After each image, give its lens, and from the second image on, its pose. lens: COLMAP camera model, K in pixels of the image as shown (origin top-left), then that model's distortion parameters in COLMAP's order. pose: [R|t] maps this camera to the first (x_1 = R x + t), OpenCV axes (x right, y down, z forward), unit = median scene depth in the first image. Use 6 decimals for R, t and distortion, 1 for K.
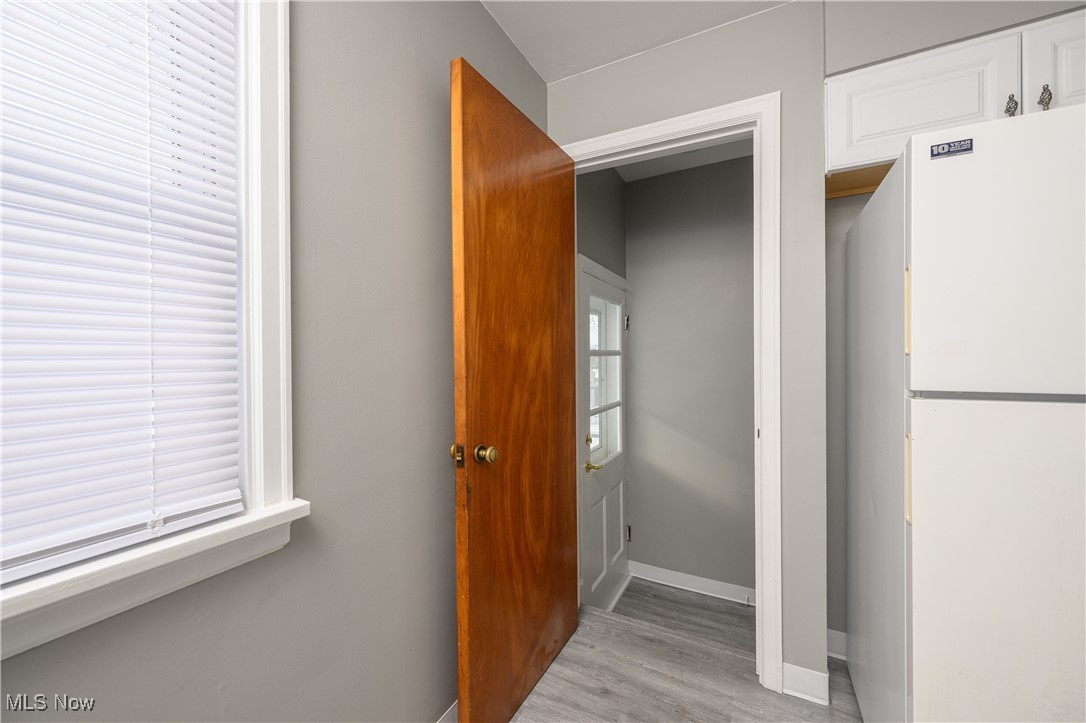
lens RADIAL K [[430.6, 0, 539.6], [0, 430.6, 361.4], [0, 0, 1]] dist [0.002242, 0.000128]
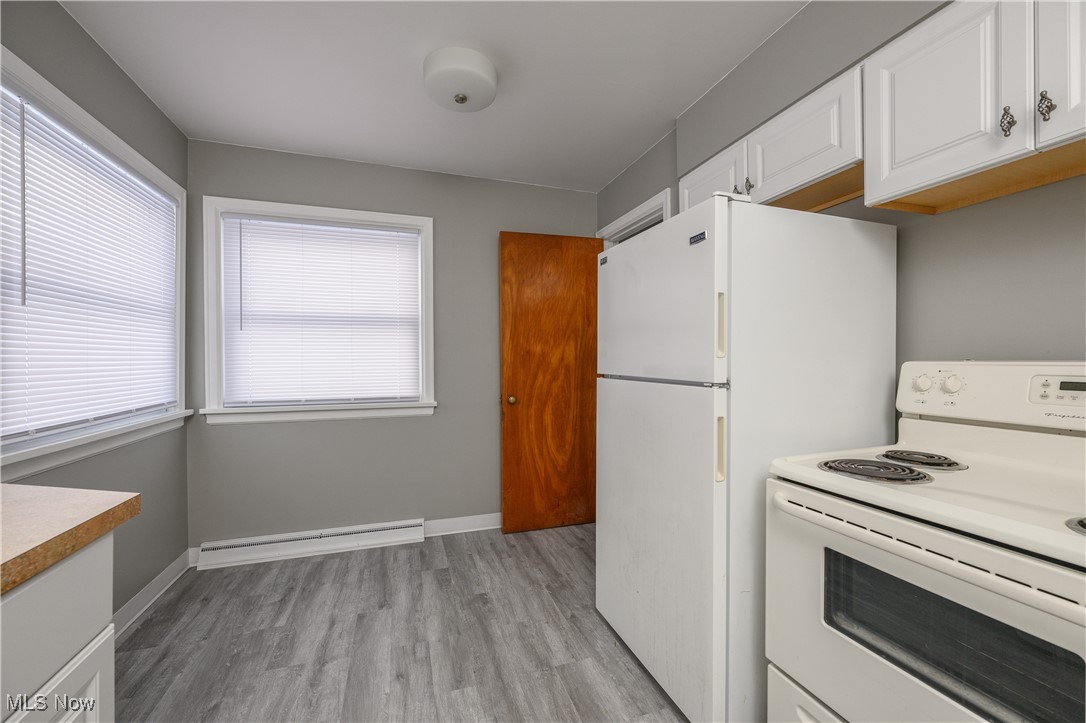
lens RADIAL K [[430.6, 0, 536.6], [0, 430.6, 361.3], [0, 0, 1]] dist [0.002242, 0.000128]
pose [[0.703349, 0.009736, -0.710778, 1.332496], [-0.004738, 0.999948, 0.009008, -0.008566], [0.710829, -0.002968, 0.703359, -0.428939]]
